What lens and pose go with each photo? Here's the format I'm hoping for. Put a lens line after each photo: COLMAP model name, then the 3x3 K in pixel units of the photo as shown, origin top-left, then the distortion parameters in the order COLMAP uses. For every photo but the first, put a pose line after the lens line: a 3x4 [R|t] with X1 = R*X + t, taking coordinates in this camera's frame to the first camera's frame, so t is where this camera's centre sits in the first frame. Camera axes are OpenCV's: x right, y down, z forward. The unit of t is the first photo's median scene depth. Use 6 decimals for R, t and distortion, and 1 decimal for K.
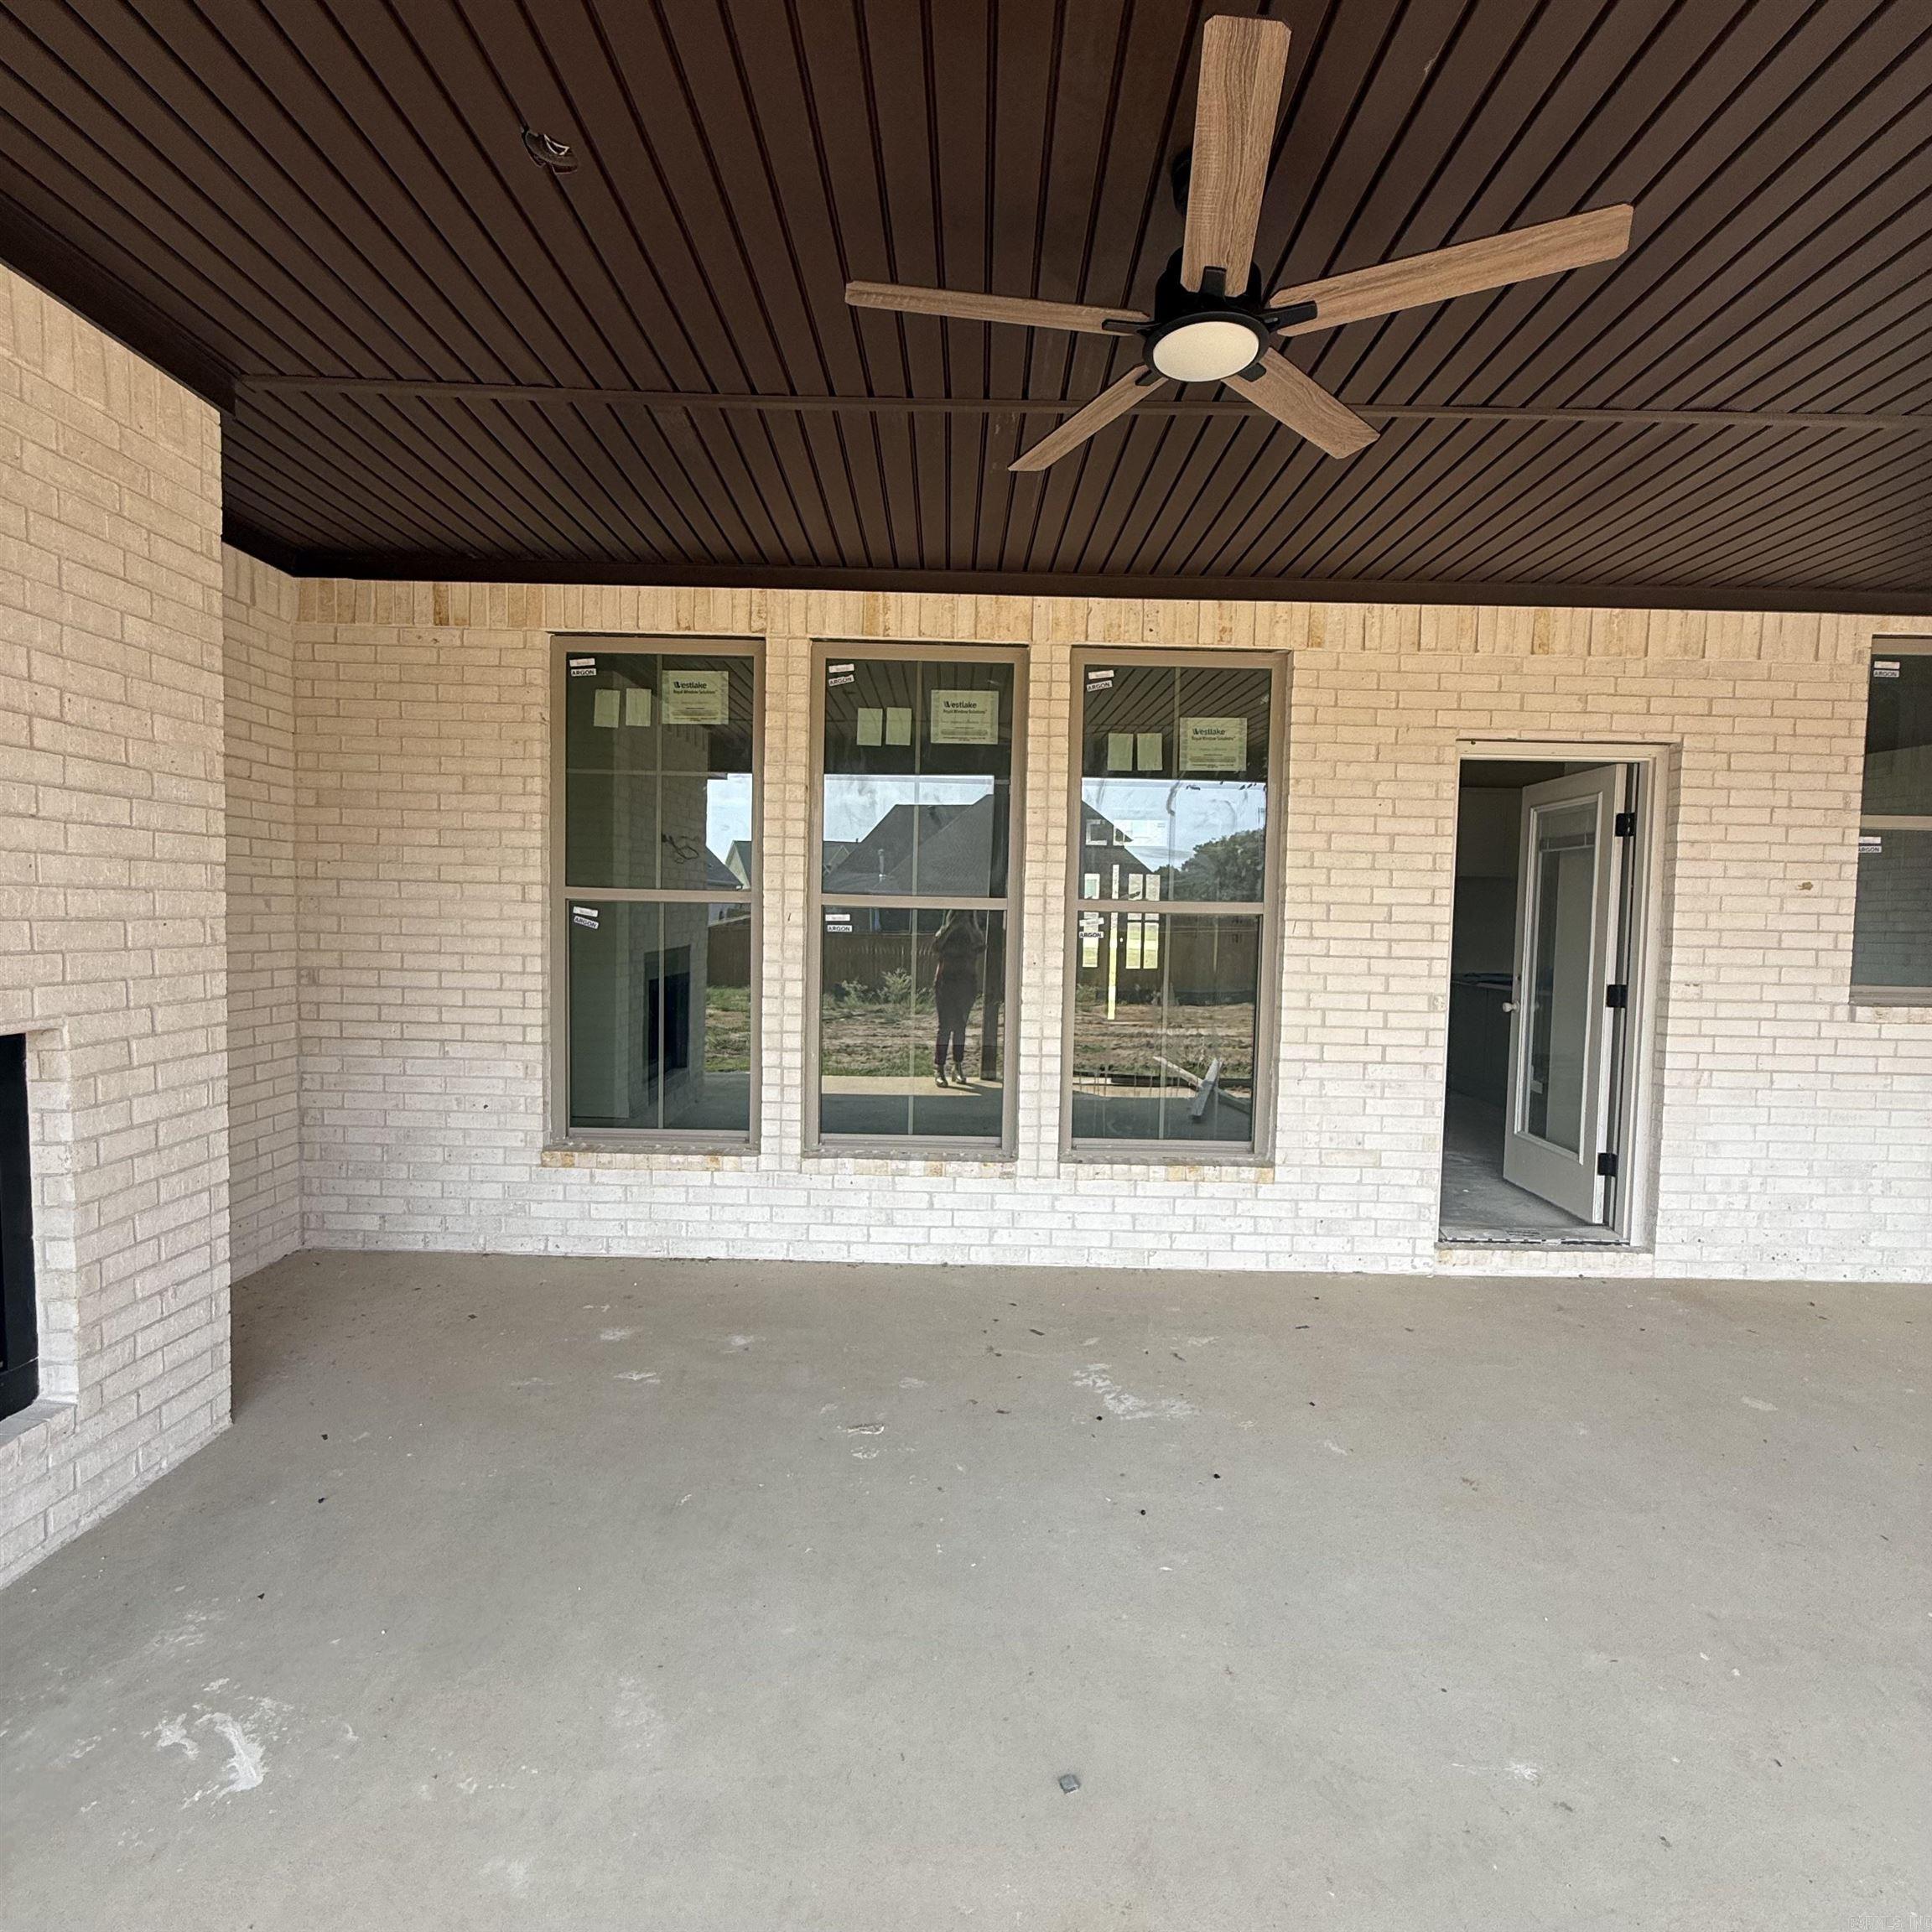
lens RADIAL K [[1031.2, 0, 962.6], [0, 1031.2, 966.0], [0, 0, 1]] dist [0.003285, 0.000228]
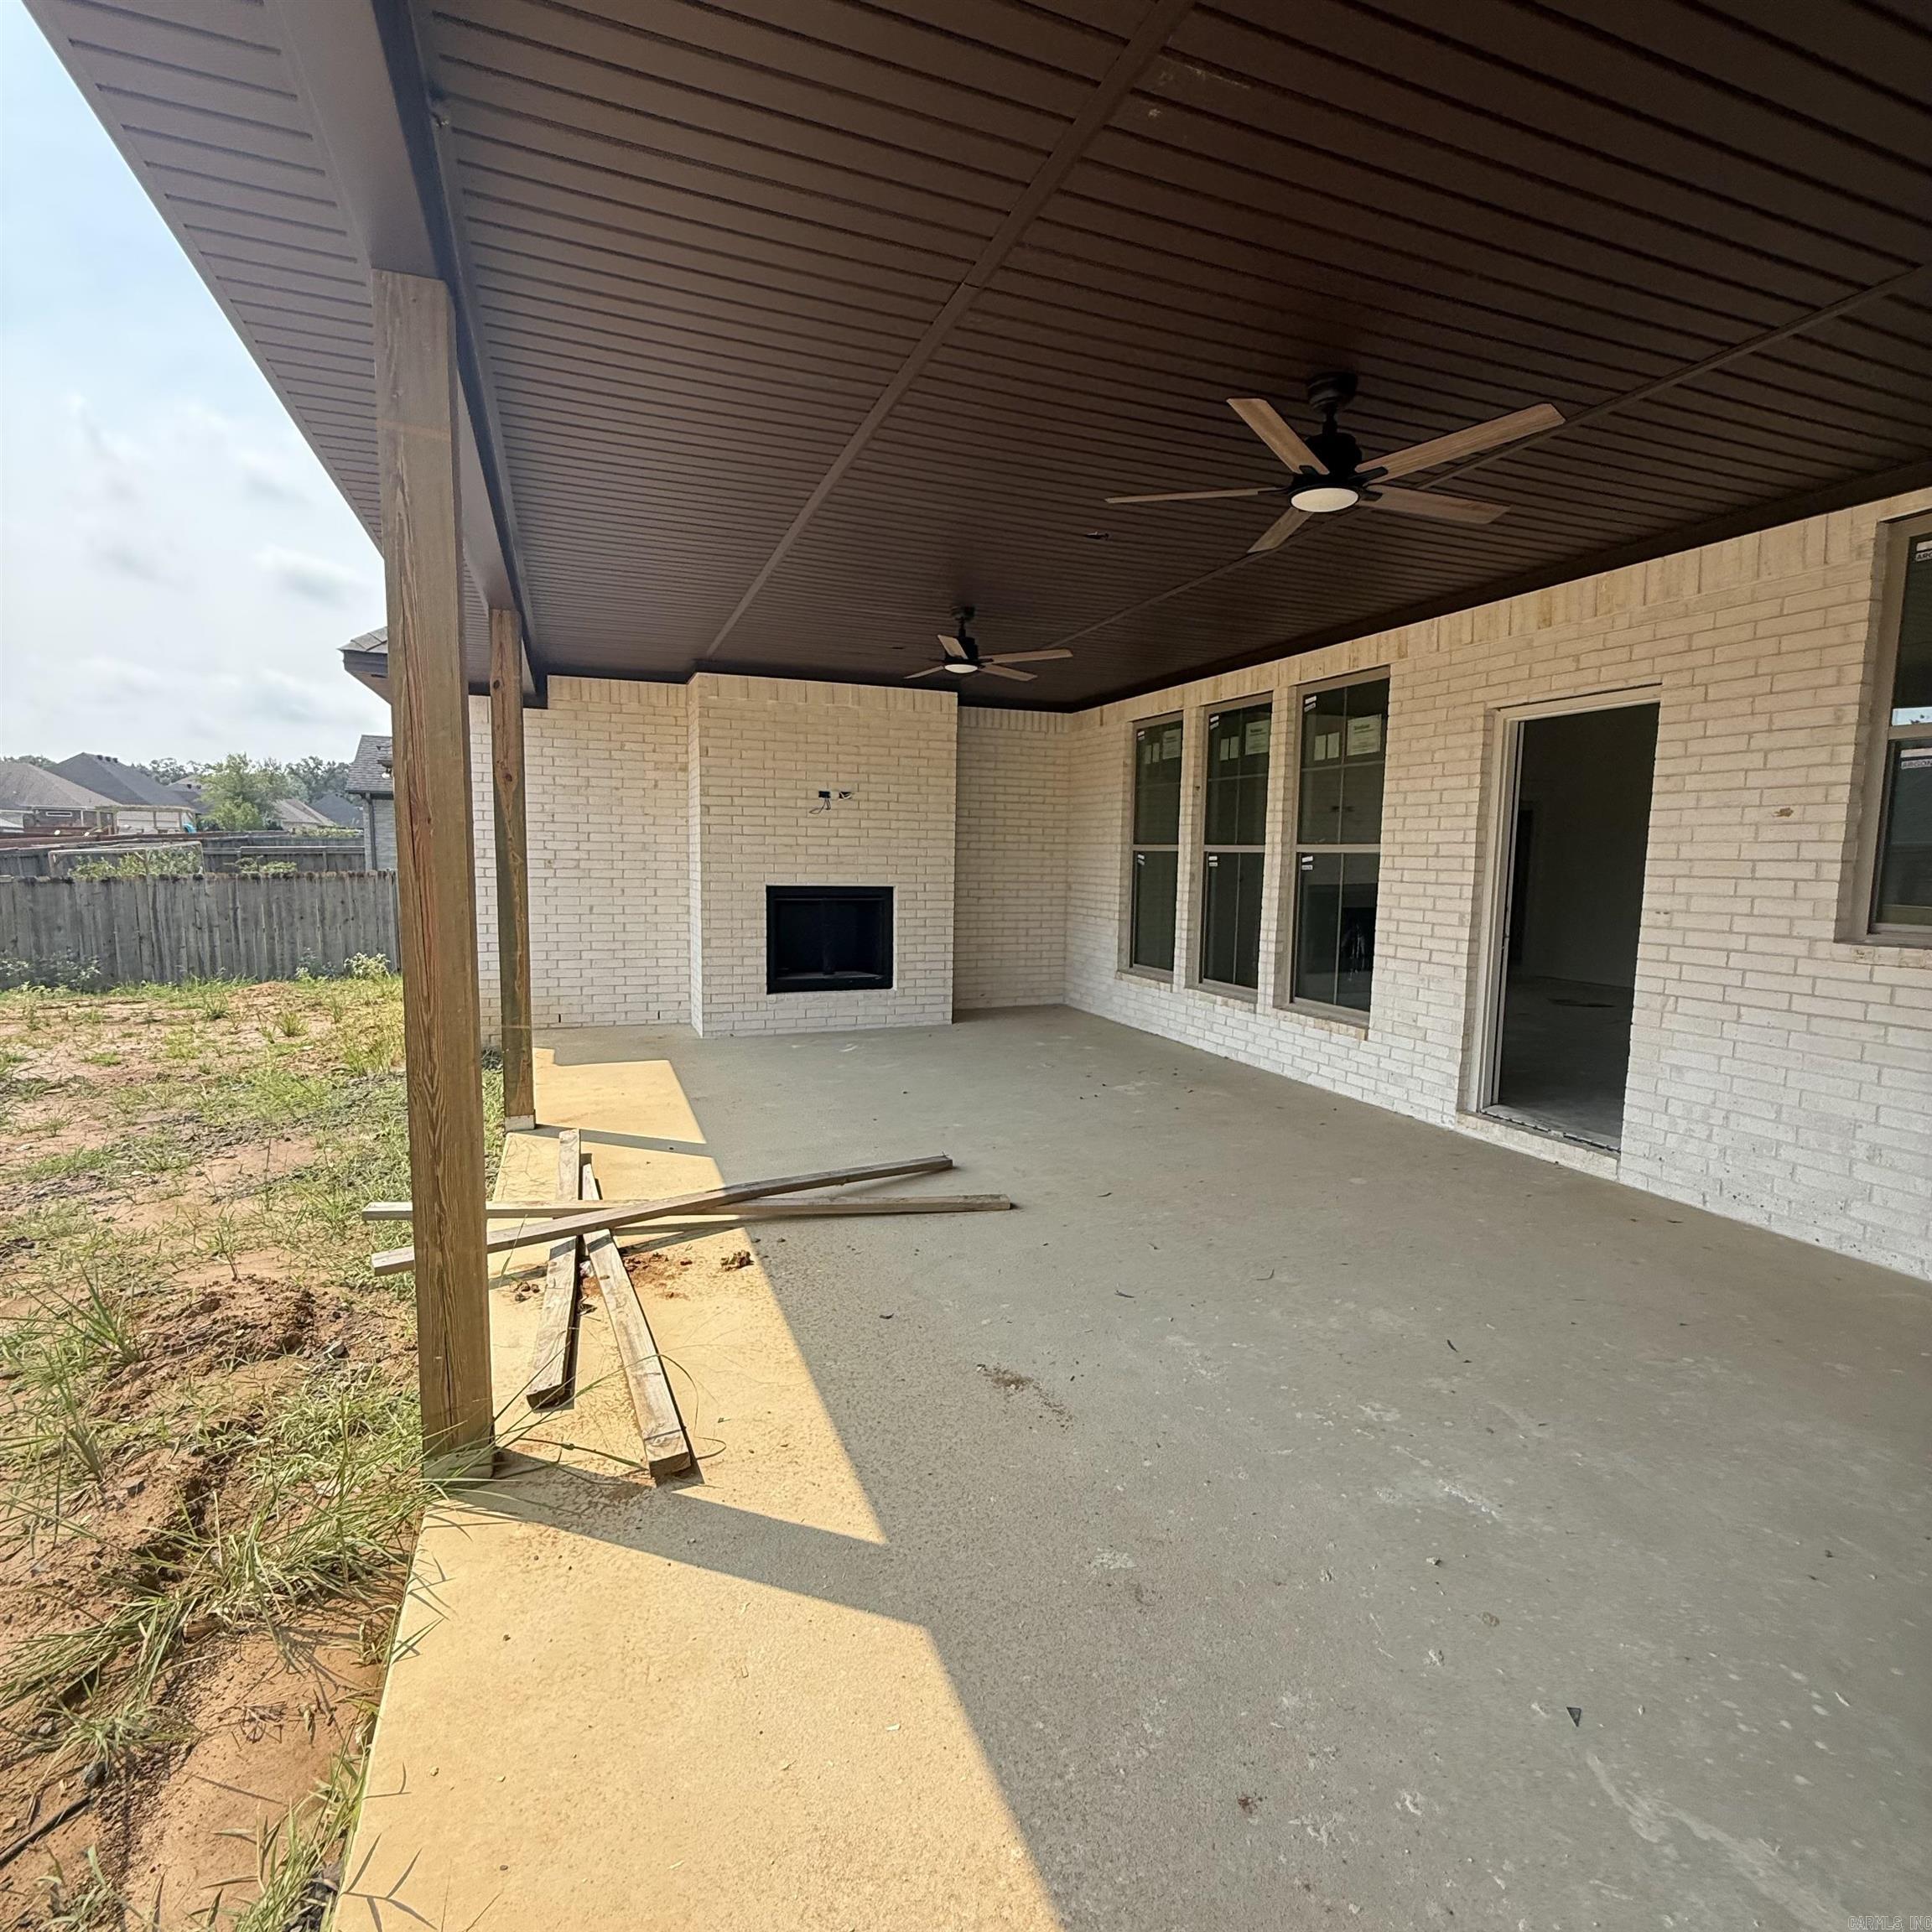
lens RADIAL K [[1031.2, 0, 966.2], [0, 1031.2, 967.7], [0, 0, 1]] dist [0.003285, 0.000228]
pose [[0.352986, 0.087383, -0.931539, 1.438197], [-0.056739, 0.995796, 0.071911, 0.038608], [0.933906, 0.027471, 0.356460, -0.032333]]
